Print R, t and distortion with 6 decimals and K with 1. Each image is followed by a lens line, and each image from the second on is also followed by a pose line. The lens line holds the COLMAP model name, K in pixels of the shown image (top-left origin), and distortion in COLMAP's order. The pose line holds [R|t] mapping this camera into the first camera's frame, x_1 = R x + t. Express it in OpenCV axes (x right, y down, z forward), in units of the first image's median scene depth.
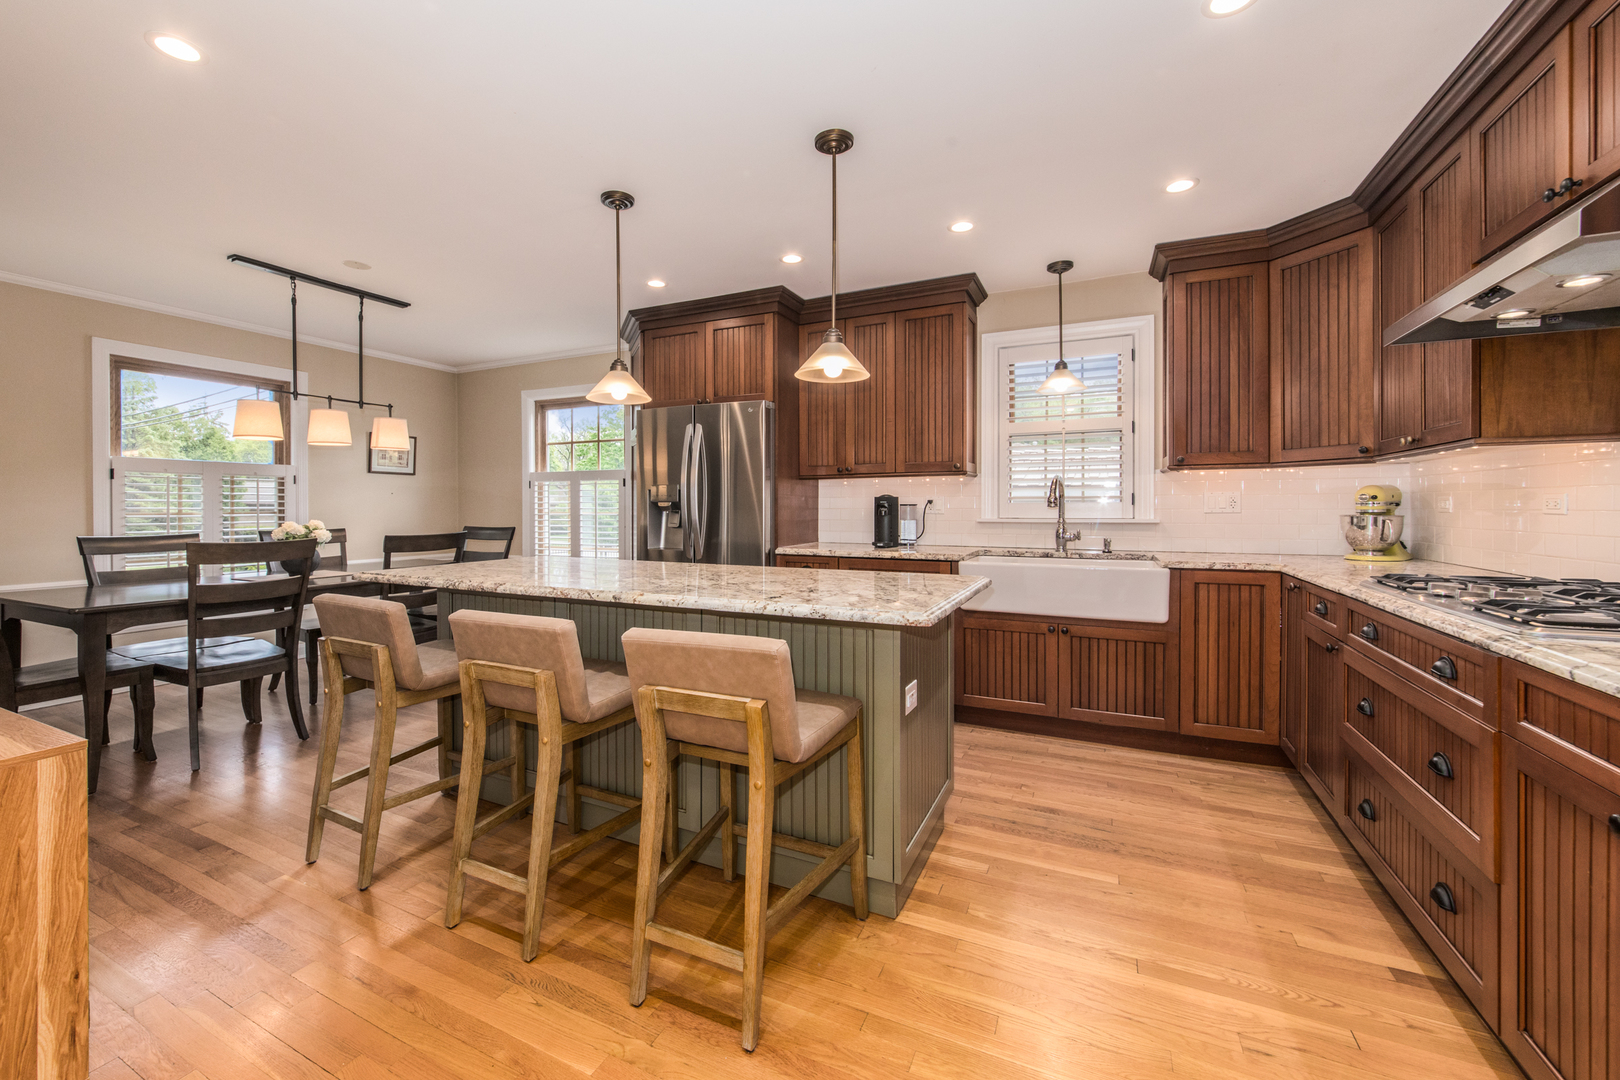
lens RADIAL K [[613.1, 0, 806.2], [0, 613.1, 515.5], [0, 0, 1]] dist [-0.017366, -0.000796]
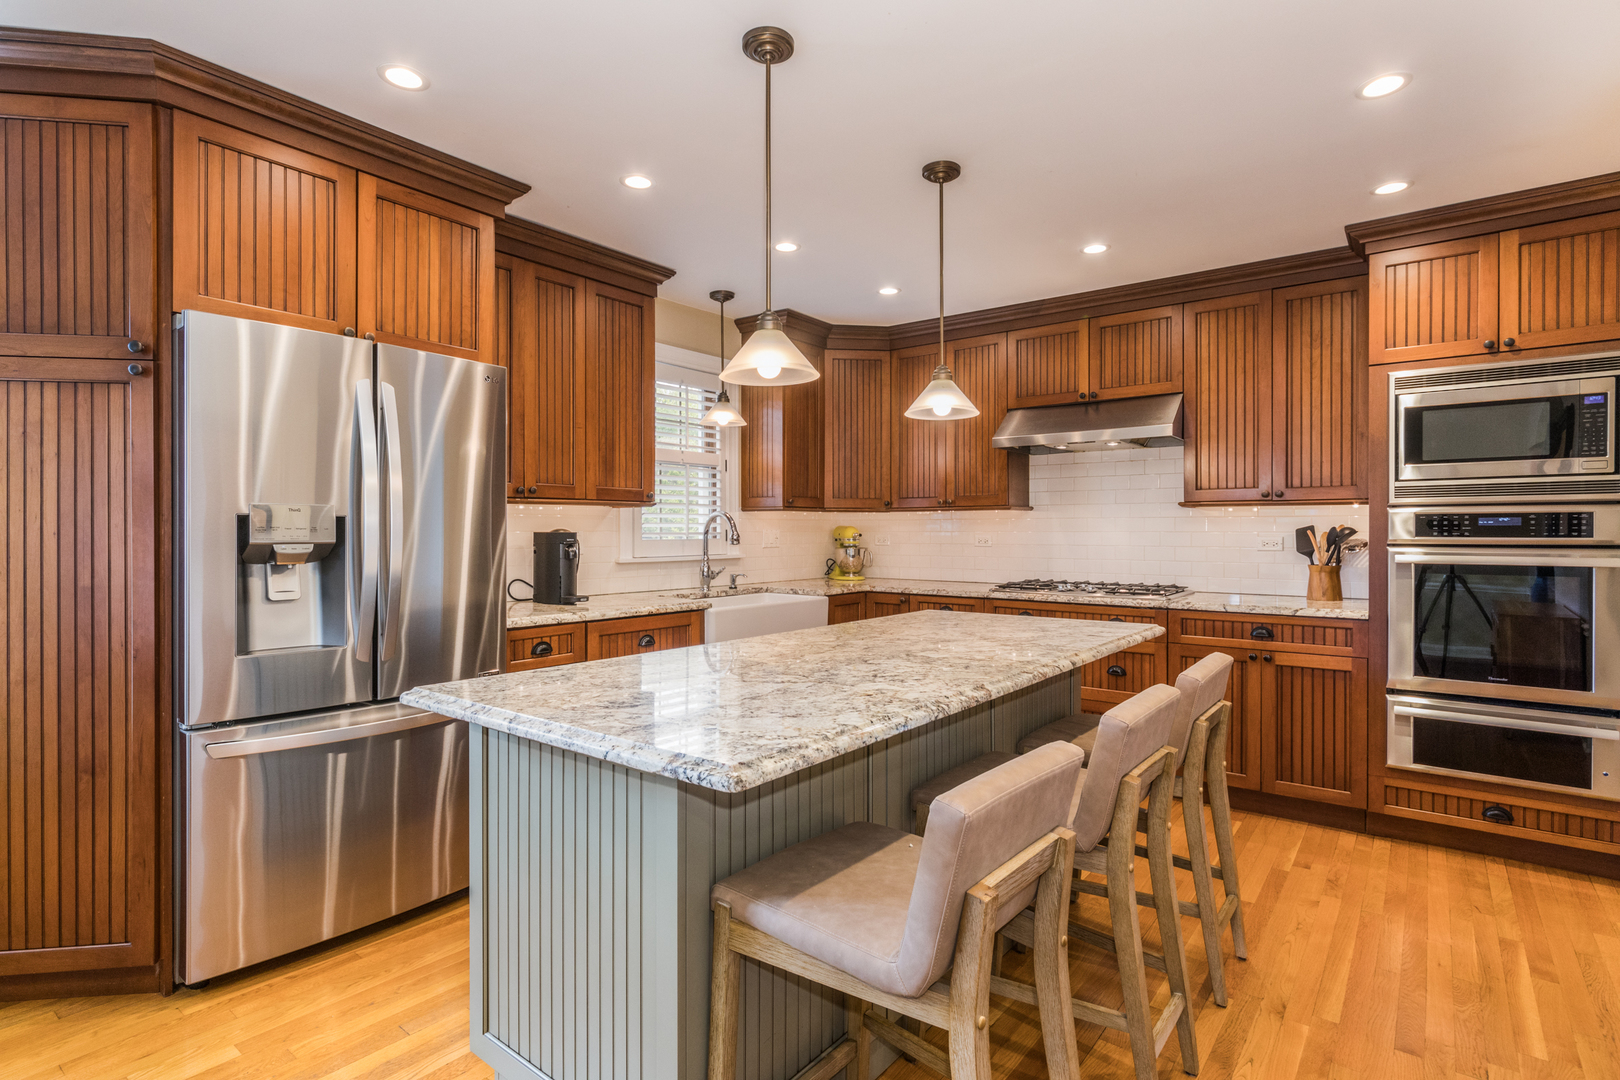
lens RADIAL K [[798.4, 0, 780.4], [0, 798.4, 545.4], [0, 0, 1]] dist [0.000992, -0.001021]
pose [[0.245372, -0.015932, 0.969298, -0.889974], [0.012791, 0.999831, 0.013195, -0.031349], [-0.969345, 0.009161, 0.245534, 0.681111]]
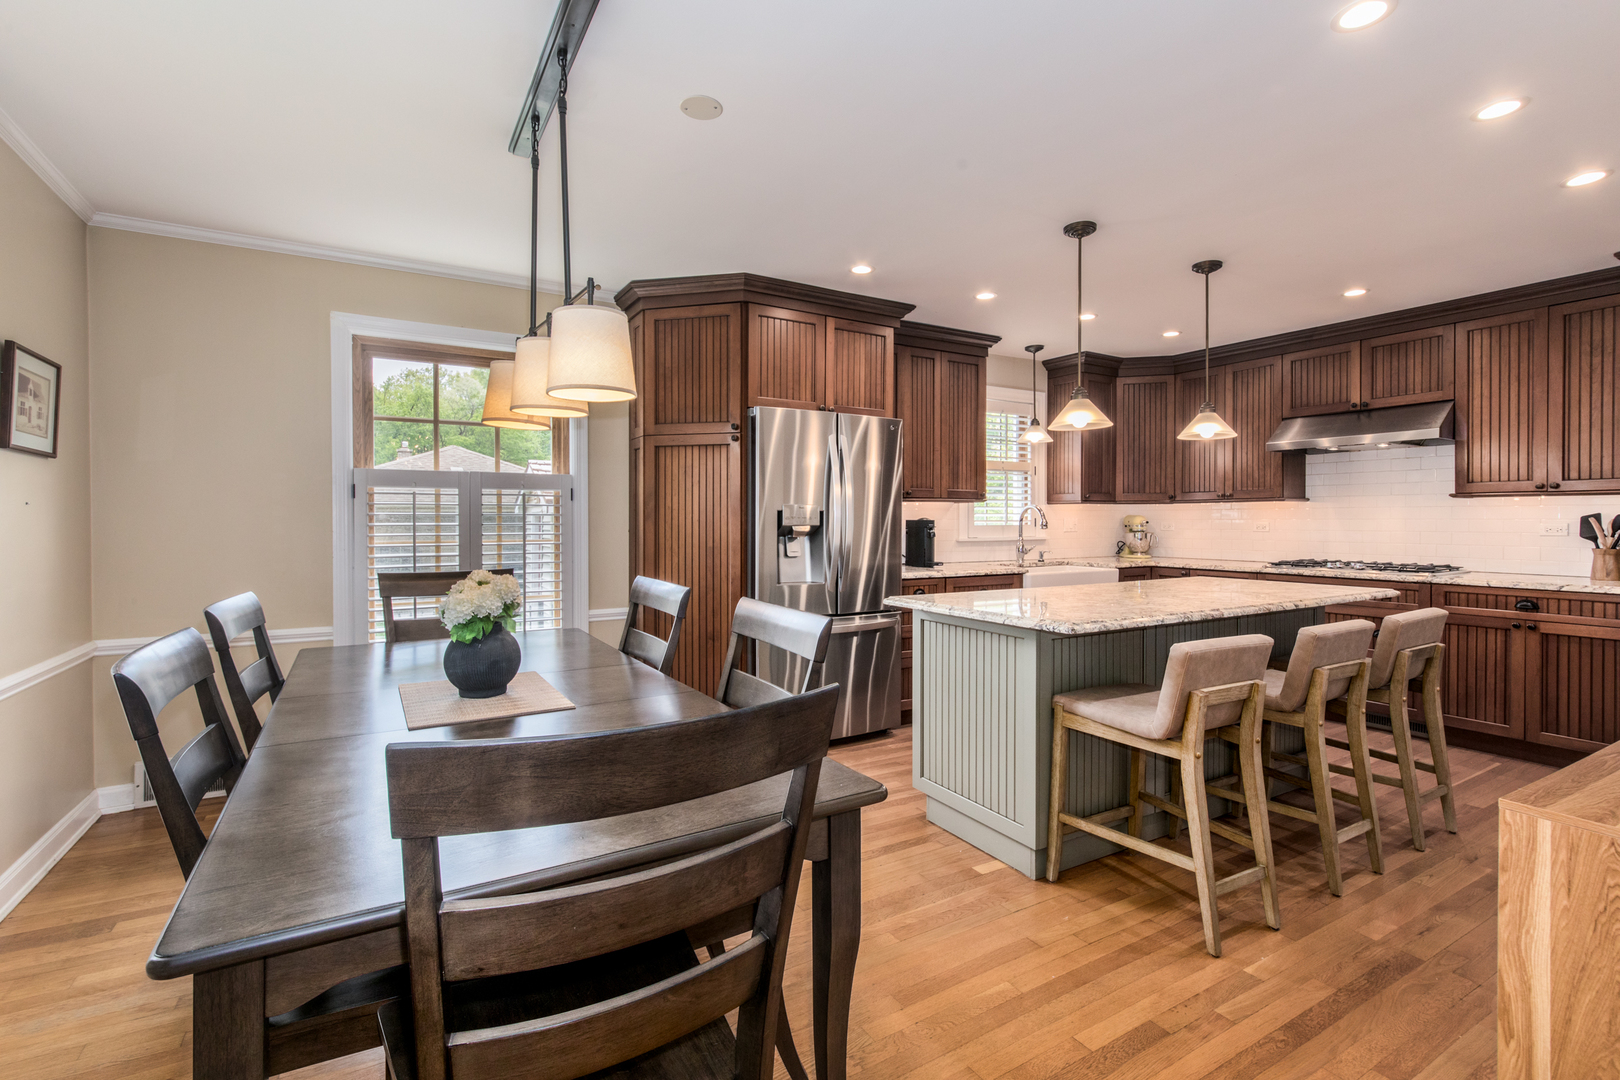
lens RADIAL K [[714.1, 0, 776.4], [0, 714.1, 530.7], [0, 0, 1]] dist [-0.007200, -0.000164]
pose [[0.594847, -0.010545, 0.803770, -1.324228], [0.011075, 0.999927, 0.004922, -0.026552], [-0.803763, 0.005973, 0.594920, 0.596472]]
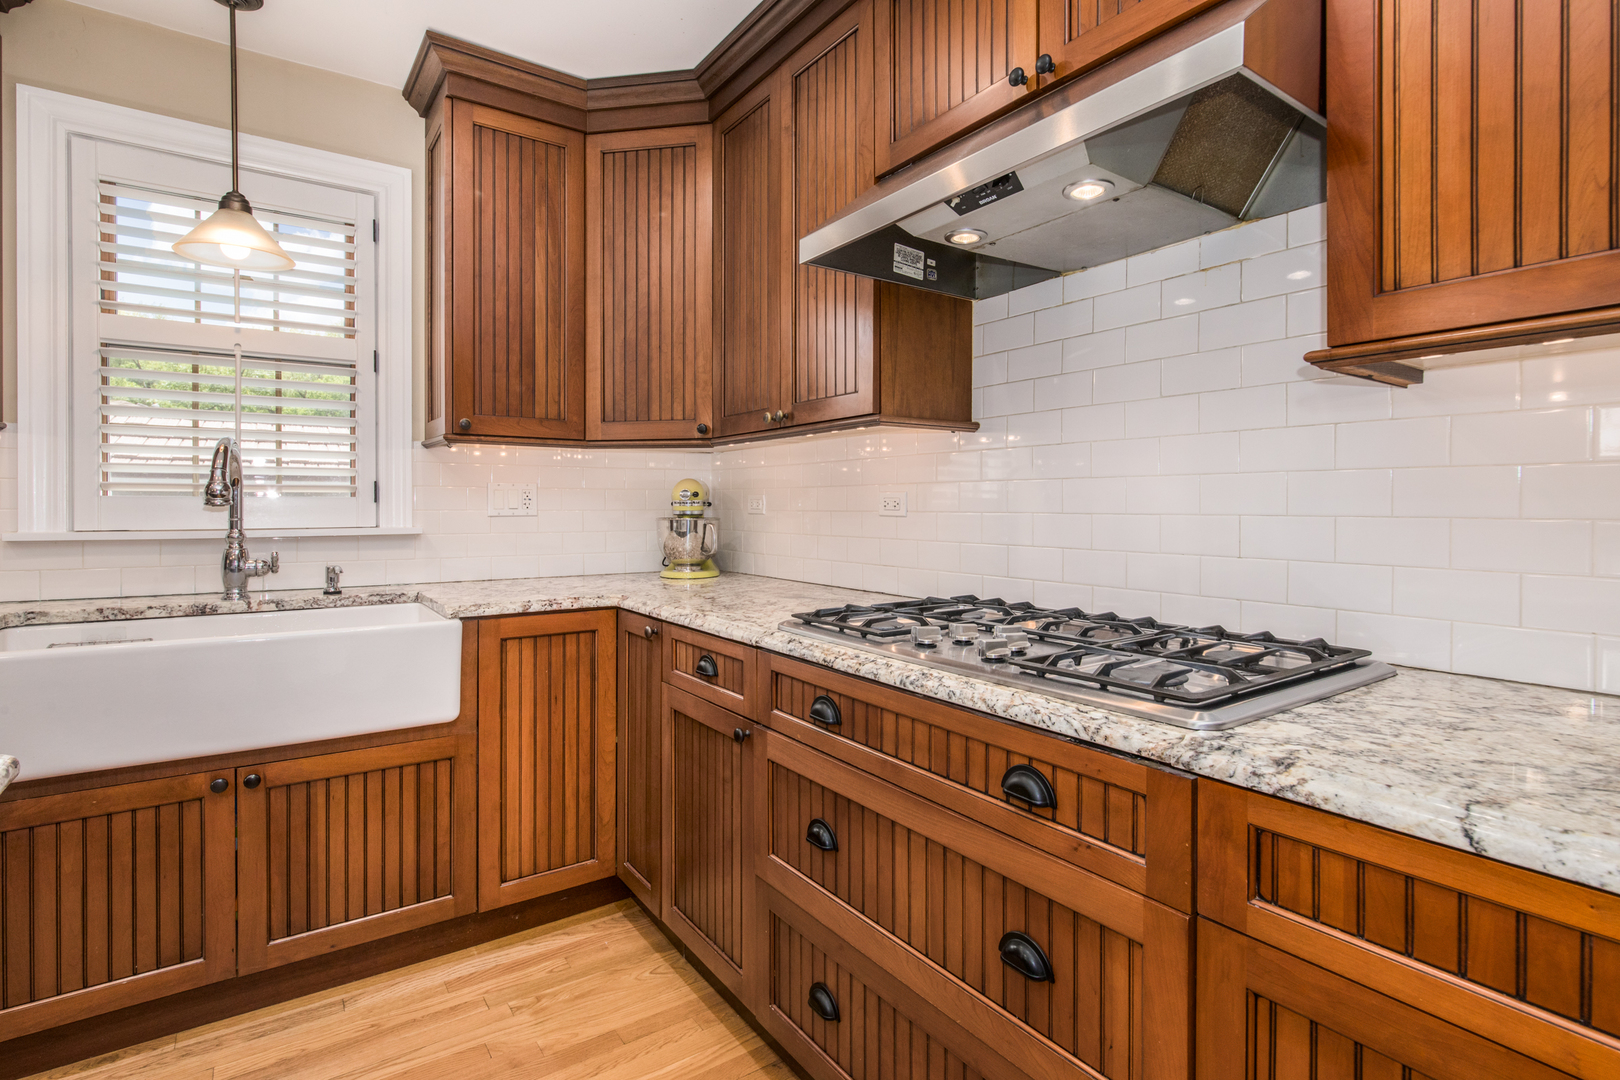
lens RADIAL K [[798.4, 0, 752.8], [0, 798.4, 512.3], [0, 0, 1]] dist [0.000992, -0.001021]
pose [[0.538942, -0.000834, 0.842342, 0.129775], [0.006779, 0.999971, -0.003347, -0.004008], [-0.842316, 0.007514, 0.538932, 0.379613]]
